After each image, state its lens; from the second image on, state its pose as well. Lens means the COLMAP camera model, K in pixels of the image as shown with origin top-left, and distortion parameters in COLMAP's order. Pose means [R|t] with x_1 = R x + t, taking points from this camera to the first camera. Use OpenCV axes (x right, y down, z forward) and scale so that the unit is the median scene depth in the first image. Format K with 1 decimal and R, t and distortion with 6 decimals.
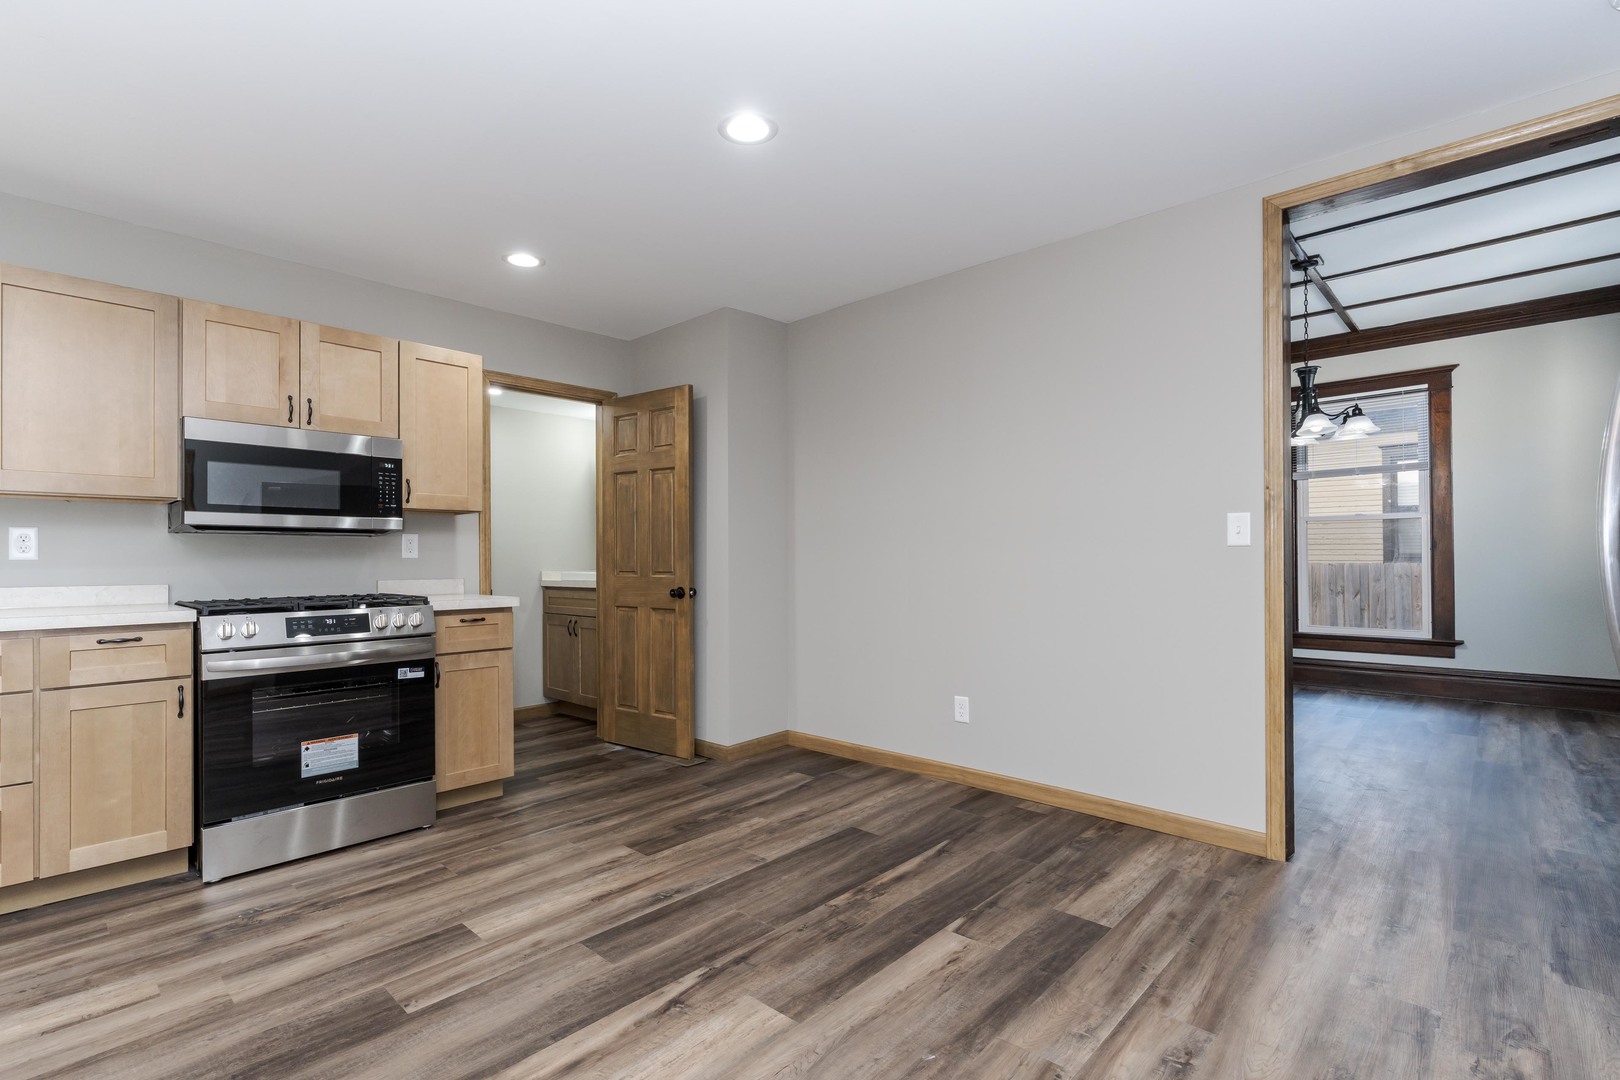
lens RADIAL K [[743.6, 0, 814.9], [0, 743.6, 547.8], [0, 0, 1]] dist [-0.005682, 0.001649]
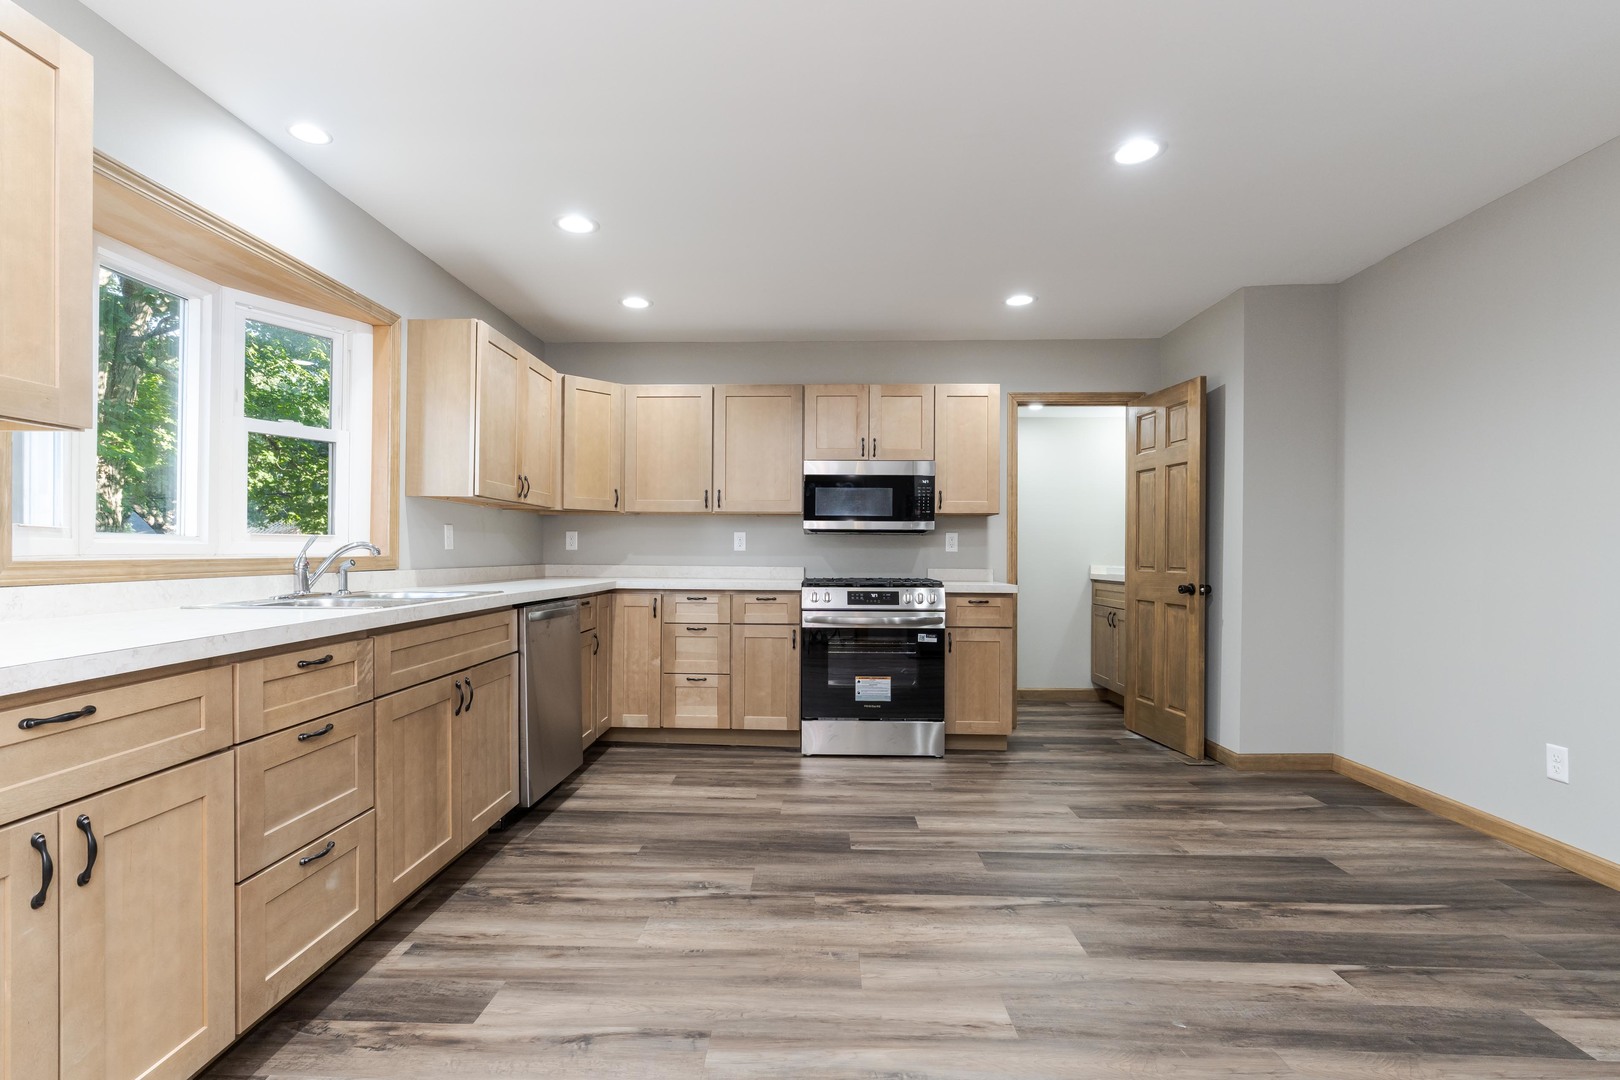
lens RADIAL K [[743.6, 0, 804.4], [0, 743.6, 546.8], [0, 0, 1]] dist [-0.005682, 0.001649]
pose [[0.669770, 0.002557, -0.742564, 0.331622], [0.001290, 0.999989, 0.004607, -0.001440], [0.742567, -0.004043, 0.669759, -0.060310]]
